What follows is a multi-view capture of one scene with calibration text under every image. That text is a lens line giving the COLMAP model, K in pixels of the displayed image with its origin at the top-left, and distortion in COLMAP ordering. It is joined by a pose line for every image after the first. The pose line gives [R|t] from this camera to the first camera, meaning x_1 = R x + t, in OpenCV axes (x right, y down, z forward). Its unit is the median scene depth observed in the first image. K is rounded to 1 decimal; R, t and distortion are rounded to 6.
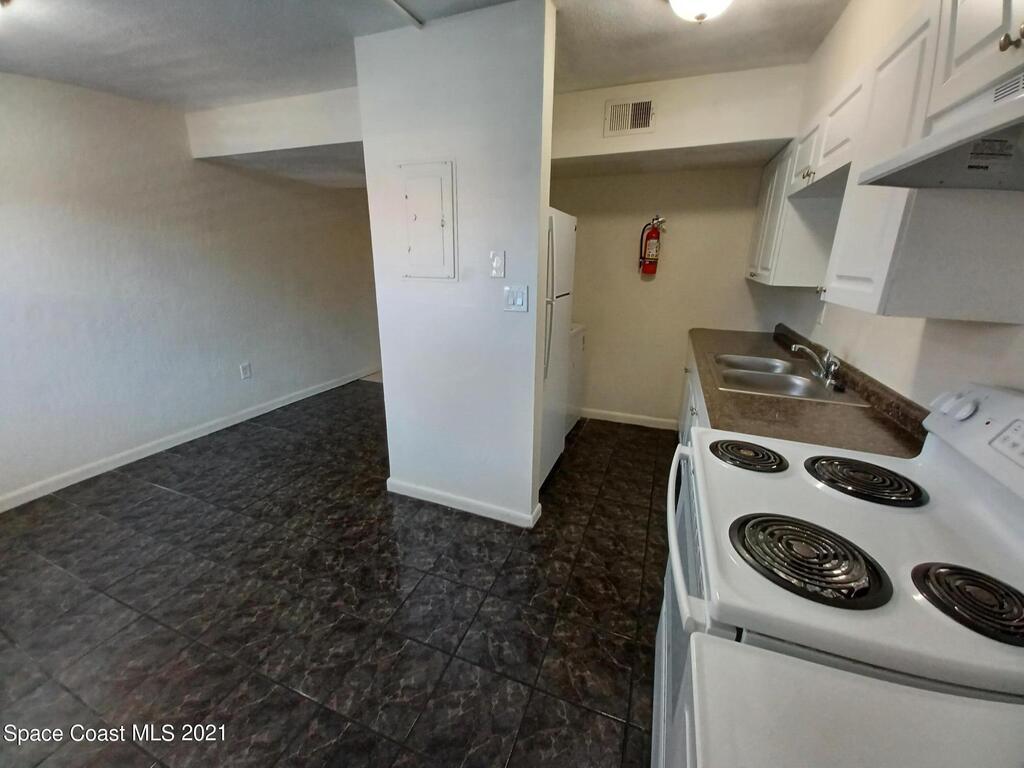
lens RADIAL K [[393.1, 0, 512.0], [0, 393.1, 384.0], [0, 0, 1]] dist [-0.014326, -0.012635]
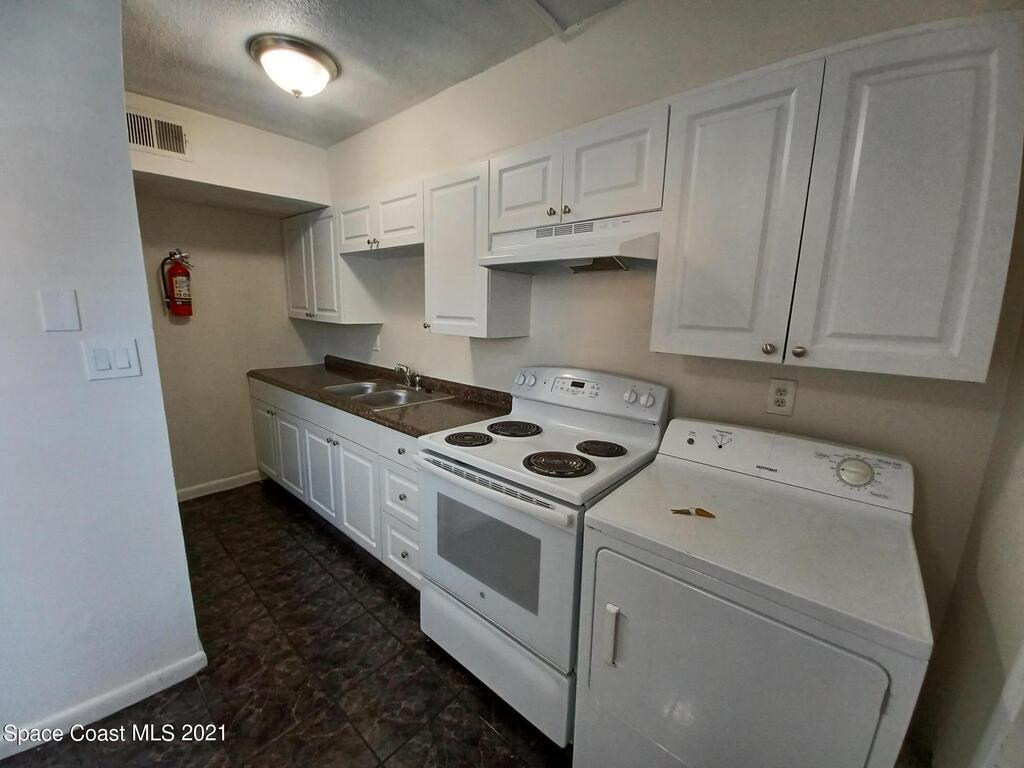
lens RADIAL K [[403.0, 0, 509.4], [0, 403.0, 380.3], [0, 0, 1]] dist [-0.017425, -0.000458]
pose [[0.333871, -0.163138, 0.928394, -0.391117], [0.255700, 0.963654, 0.077379, -0.058168], [-0.907275, 0.211556, 0.363451, 0.136453]]
